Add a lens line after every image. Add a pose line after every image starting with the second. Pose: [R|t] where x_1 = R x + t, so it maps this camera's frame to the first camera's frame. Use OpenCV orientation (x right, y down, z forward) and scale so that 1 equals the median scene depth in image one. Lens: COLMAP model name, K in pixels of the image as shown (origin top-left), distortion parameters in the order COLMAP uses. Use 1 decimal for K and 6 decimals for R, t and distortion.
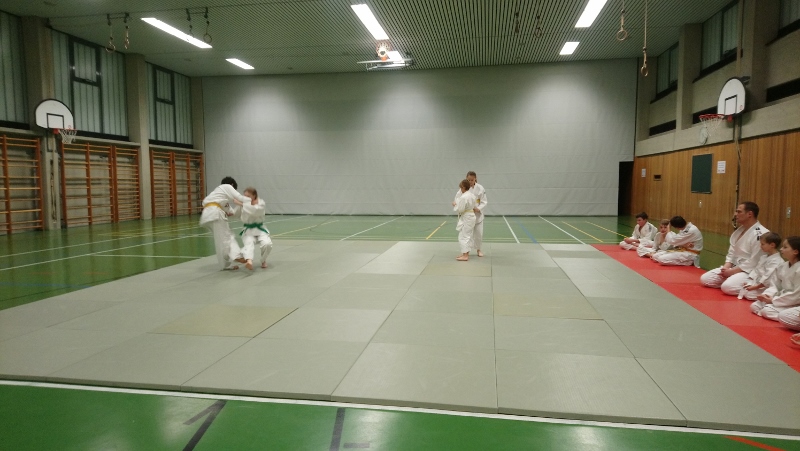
lens RADIAL K [[510.1, 0, 398.5], [0, 510.1, 222.2], [0, 0, 1]] dist [0.020642, -0.018440]
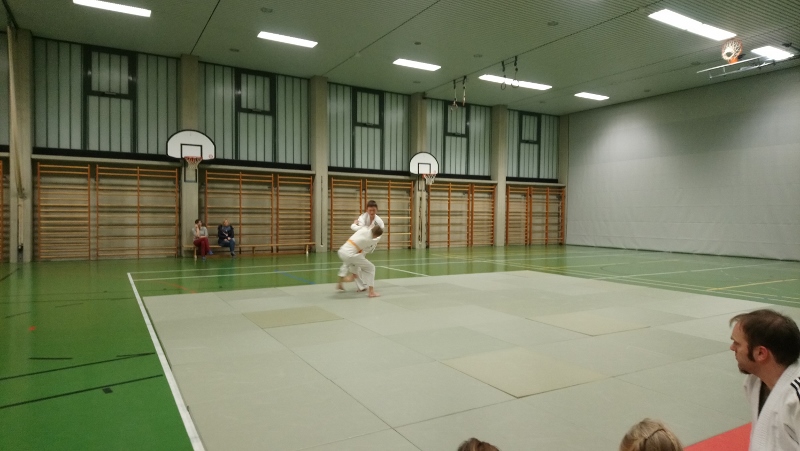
lens RADIAL K [[493.0, 0, 403.3], [0, 493.0, 234.9], [0, 0, 1]] dist [0.204320, -0.228900]
pose [[0.651797, 0.041786, -0.757241, 0.247160], [-0.069568, 0.997565, -0.004833, -0.010545], [0.755196, 0.055830, 0.653117, 0.103535]]
